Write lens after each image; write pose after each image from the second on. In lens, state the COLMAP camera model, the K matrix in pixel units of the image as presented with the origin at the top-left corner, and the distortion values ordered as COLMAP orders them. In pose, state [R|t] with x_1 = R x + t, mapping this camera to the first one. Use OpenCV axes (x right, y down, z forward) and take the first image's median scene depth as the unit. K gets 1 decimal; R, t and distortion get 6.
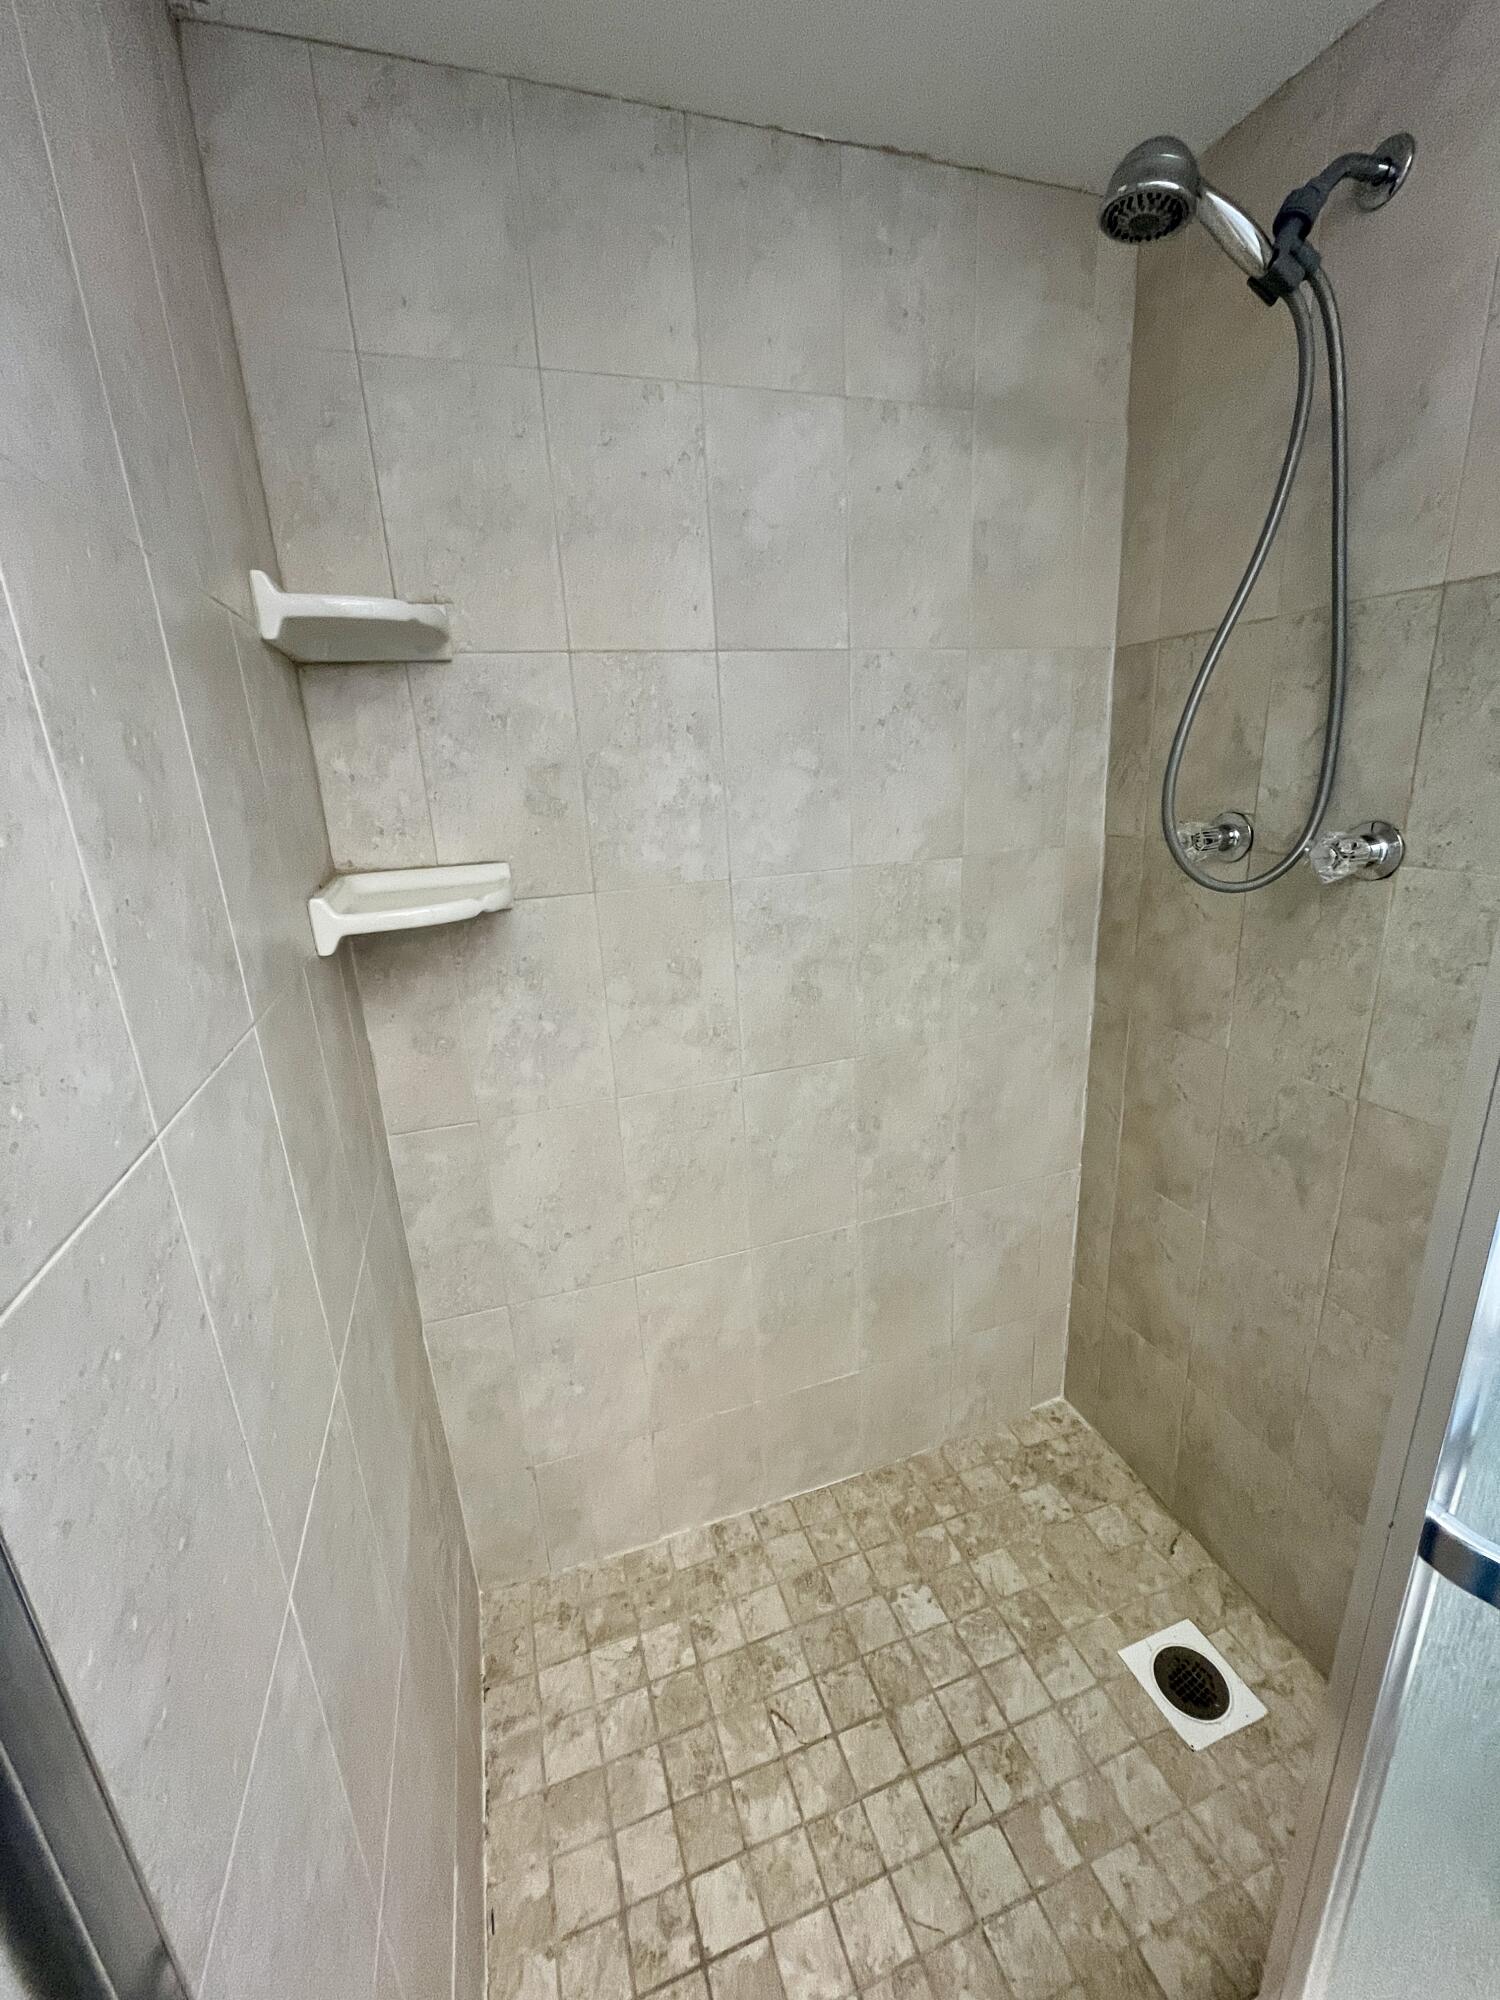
lens RADIAL K [[809.1, 0, 760.0], [0, 809.1, 1001.0], [0, 0, 1]] dist [-0.002512, -0.000395]
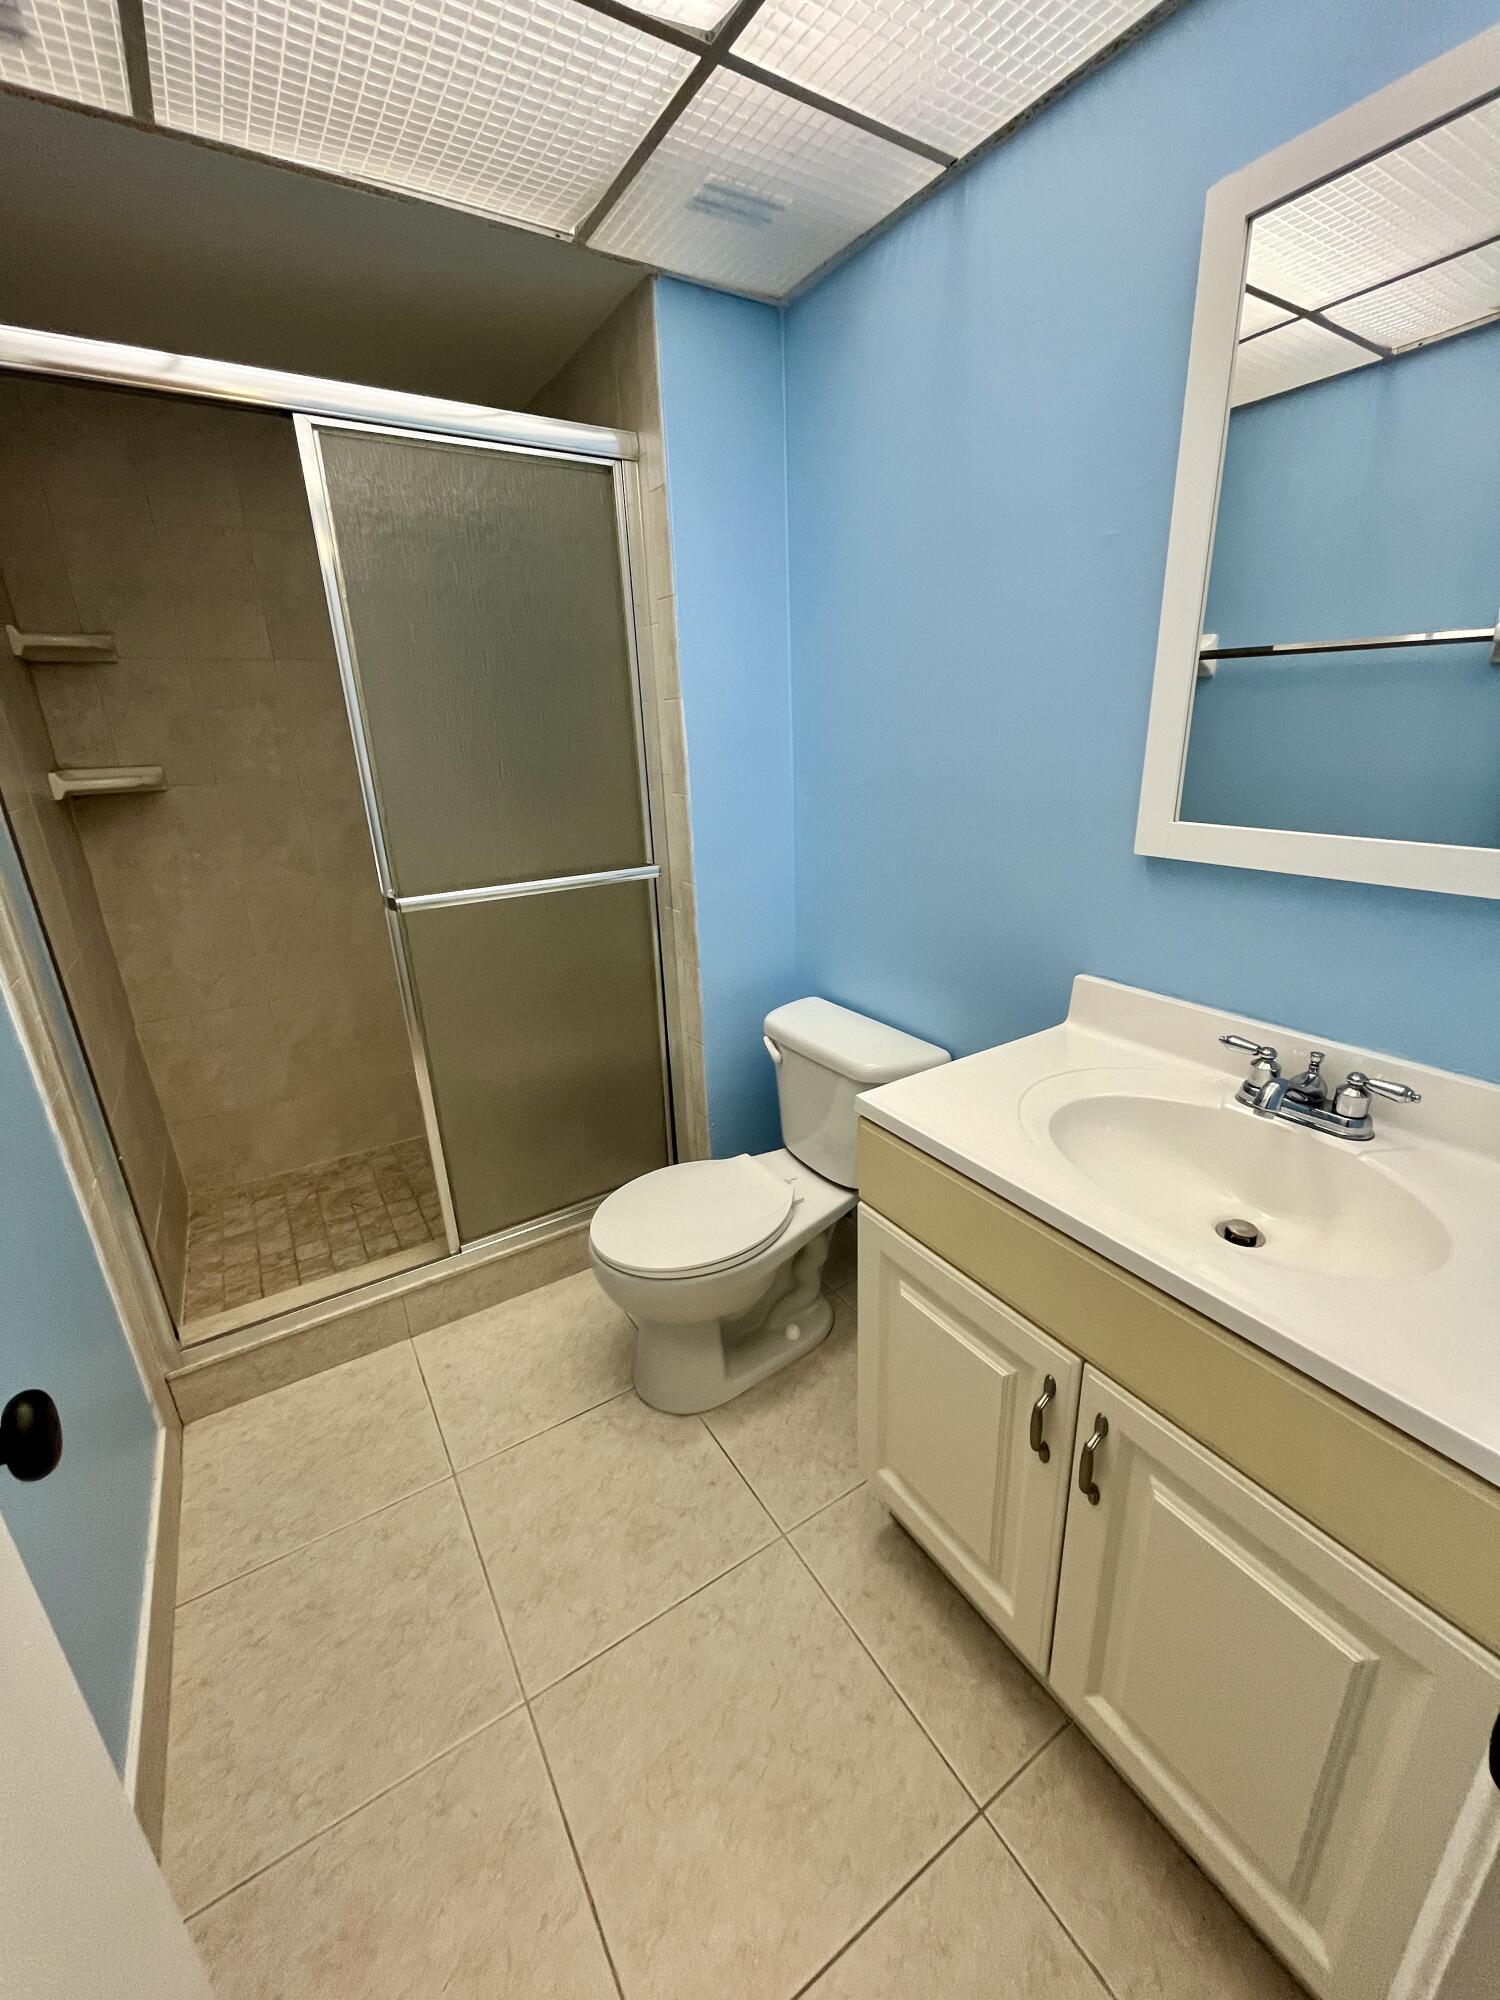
lens RADIAL K [[809.1, 0, 758.3], [0, 809.1, 996.0], [0, 0, 1]] dist [-0.002512, -0.000395]
pose [[0.970927, -0.061879, 0.231240, 0.564903], [0.054156, 0.997747, 0.039600, 0.359794], [-0.233169, -0.025926, 0.972091, -1.167719]]
